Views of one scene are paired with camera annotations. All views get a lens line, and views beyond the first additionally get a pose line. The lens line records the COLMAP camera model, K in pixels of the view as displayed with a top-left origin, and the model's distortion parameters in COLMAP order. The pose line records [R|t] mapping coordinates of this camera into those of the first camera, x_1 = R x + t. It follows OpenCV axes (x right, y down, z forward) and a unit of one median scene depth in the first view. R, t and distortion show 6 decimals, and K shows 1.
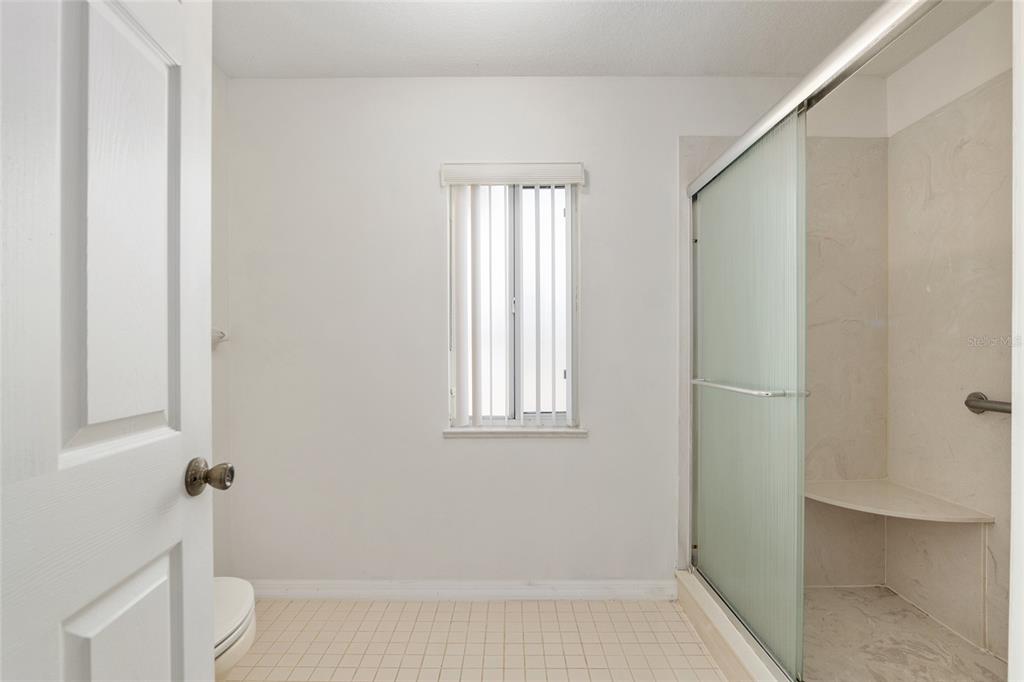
lens RADIAL K [[478.2, 0, 511.9], [0, 478.2, 344.7], [0, 0, 1]] dist [-0.014426, 0.001334]
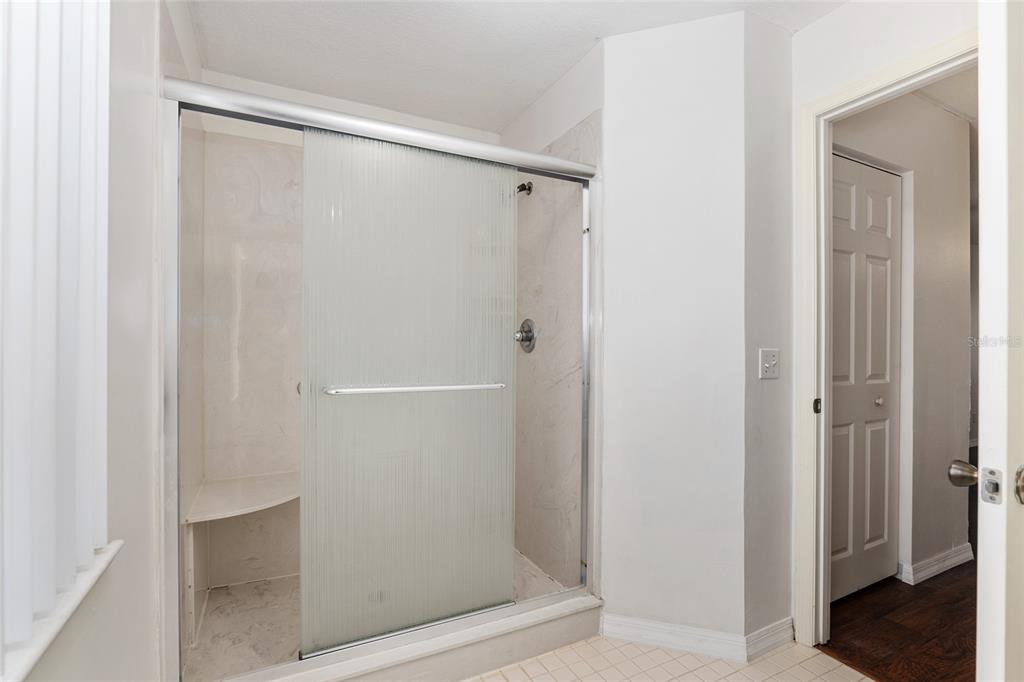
lens RADIAL K [[478.2, 0, 511.7], [0, 478.2, 343.3], [0, 0, 1]] dist [-0.014426, 0.001334]
pose [[-0.452245, -0.004538, 0.891882, -0.402807], [-0.010409, 0.999946, -0.000190, -0.007045], [-0.891833, -0.009369, -0.452267, 0.963360]]
